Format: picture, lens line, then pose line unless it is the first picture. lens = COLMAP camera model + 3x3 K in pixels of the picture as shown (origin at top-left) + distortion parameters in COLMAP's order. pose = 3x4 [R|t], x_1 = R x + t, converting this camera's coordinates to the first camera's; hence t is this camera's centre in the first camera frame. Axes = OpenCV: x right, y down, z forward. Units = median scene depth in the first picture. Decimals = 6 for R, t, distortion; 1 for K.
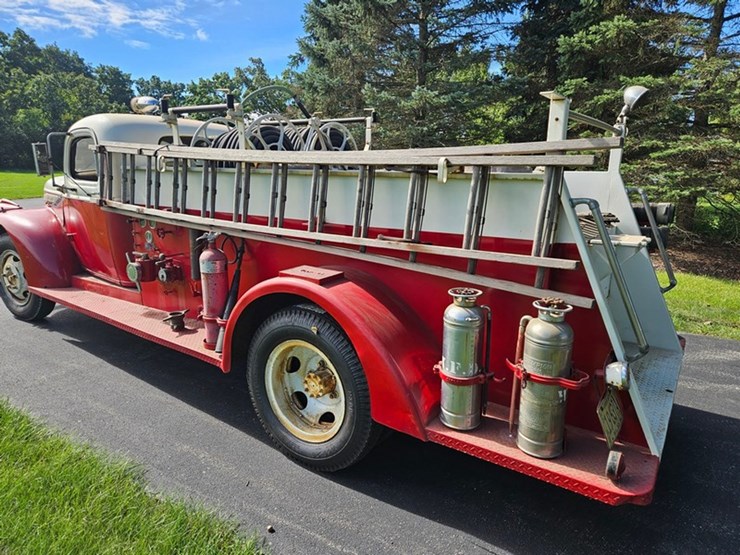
lens RADIAL K [[488.3, 0, 377.3], [0, 488.3, 282.6], [0, 0, 1]] dist [0.072718, -0.058306]
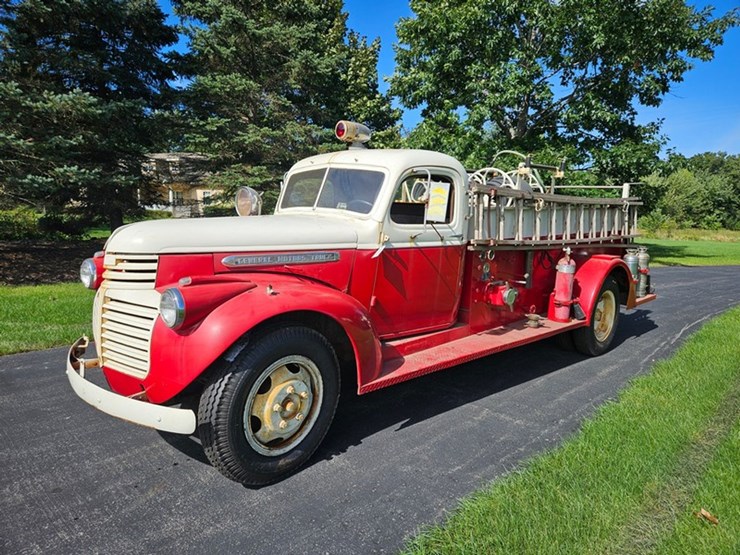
lens RADIAL K [[495.2, 0, 367.2], [0, 495.2, 283.8], [0, 0, 1]] dist [0.063582, -0.048544]
pose [[0.205697, -0.175910, 0.962676, -2.155008], [0.198108, 0.970829, 0.135070, -0.352419], [-0.958354, 0.162930, 0.234546, 1.331010]]
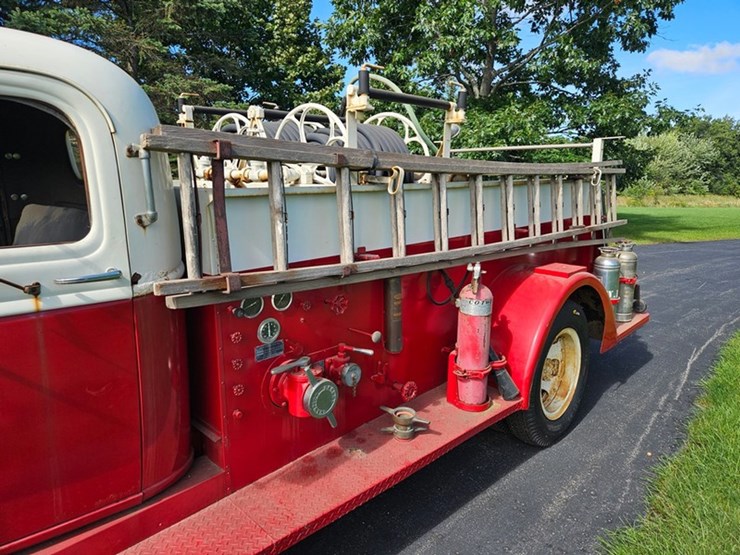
lens RADIAL K [[488.3, 0, 371.9], [0, 488.3, 269.9], [0, 0, 1]] dist [0.072718, -0.058306]
pose [[0.179429, -0.206838, 0.961781, -1.194787], [0.225490, 0.960267, 0.164445, -0.274509], [-0.957580, 0.187366, 0.218939, 1.046816]]
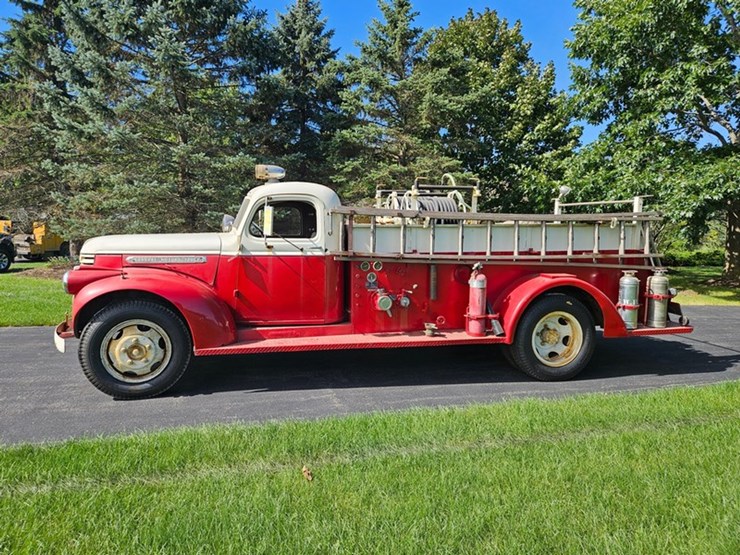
lens RADIAL K [[495.2, 0, 362.3], [0, 495.2, 267.9], [0, 0, 1]] dist [0.063582, -0.048544]
pose [[0.690185, -0.081456, 0.719034, -1.894471], [0.171975, 0.983640, -0.053642, -0.067666], [-0.702901, 0.160679, 0.692901, 0.140361]]
